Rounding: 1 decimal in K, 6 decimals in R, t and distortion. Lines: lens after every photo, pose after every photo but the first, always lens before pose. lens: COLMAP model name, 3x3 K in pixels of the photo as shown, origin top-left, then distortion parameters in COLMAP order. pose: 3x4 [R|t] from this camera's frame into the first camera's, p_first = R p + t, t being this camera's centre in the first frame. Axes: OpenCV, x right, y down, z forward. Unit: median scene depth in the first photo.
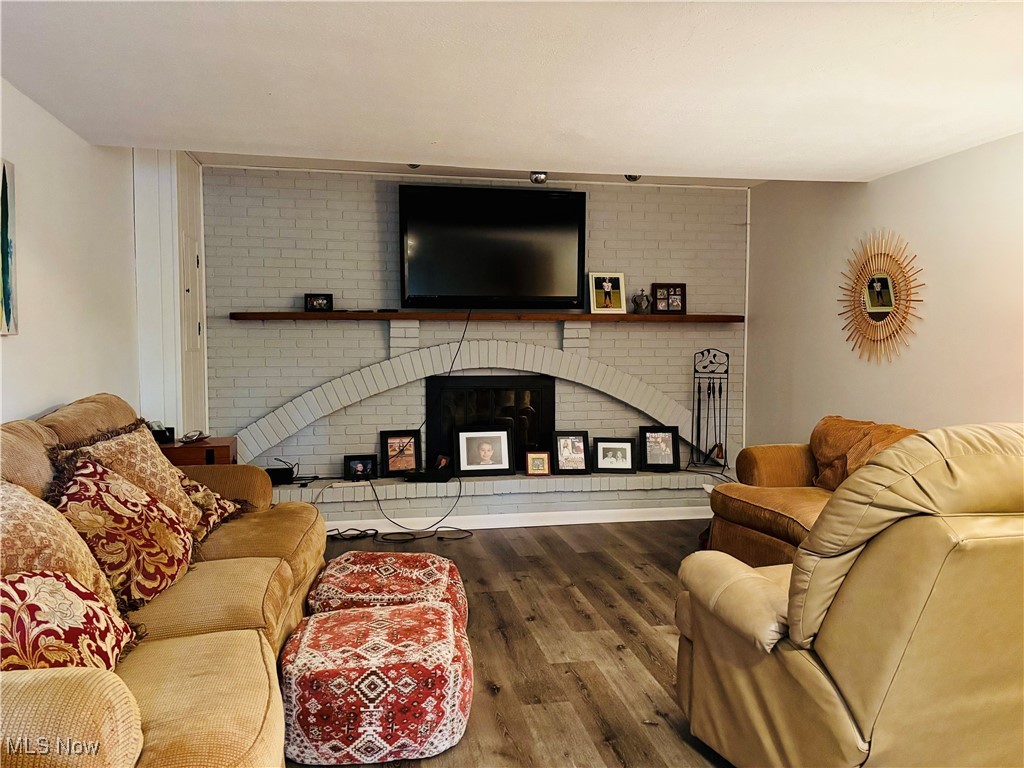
lens RADIAL K [[777.9, 0, 515.6], [0, 777.9, 389.9], [0, 0, 1]] dist [0.013514, 0.004868]
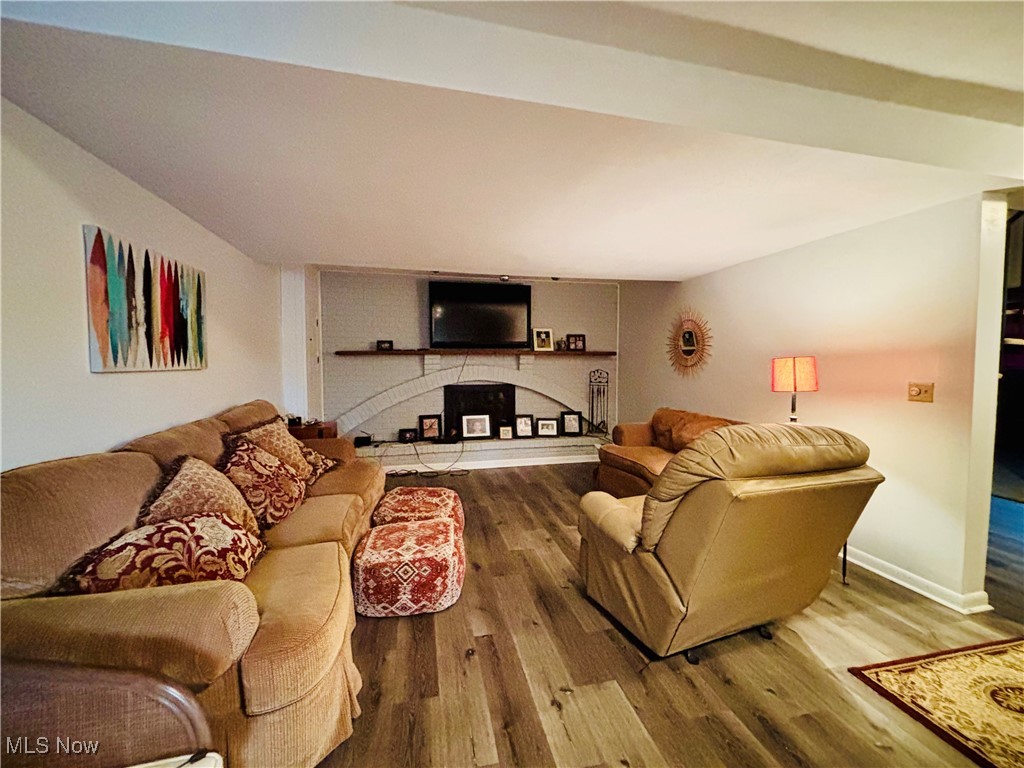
lens RADIAL K [[413.0, 0, 509.1], [0, 413.0, 382.7], [0, 0, 1]] dist [-0.001924, -0.000077]
pose [[0.999572, -0.003755, 0.029005, 0.015646], [0.004049, 0.999941, -0.010074, -0.023333], [-0.028966, 0.010187, 0.999528, 0.044584]]
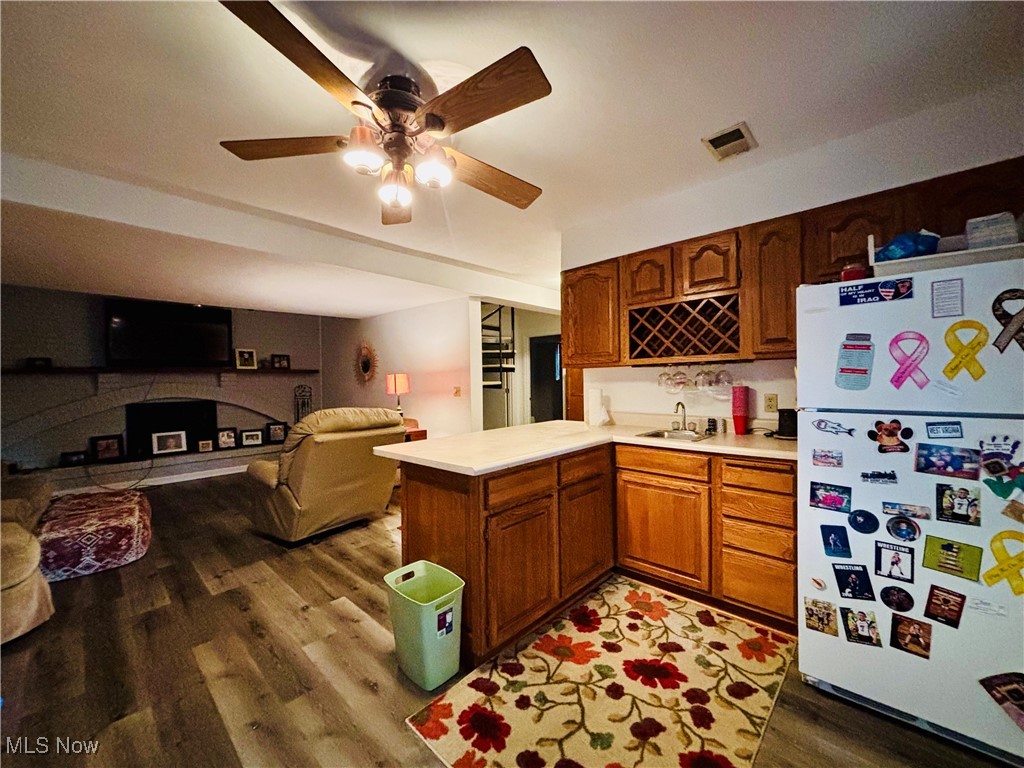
lens RADIAL K [[410.5, 0, 507.6], [0, 410.5, 385.1], [0, 0, 1]] dist [0.000883, 0.000542]
pose [[0.812102, -0.020400, 0.583159, 0.081967], [0.046783, 0.998448, -0.030222, 0.015757], [-0.581638, 0.051825, 0.811795, -0.493701]]
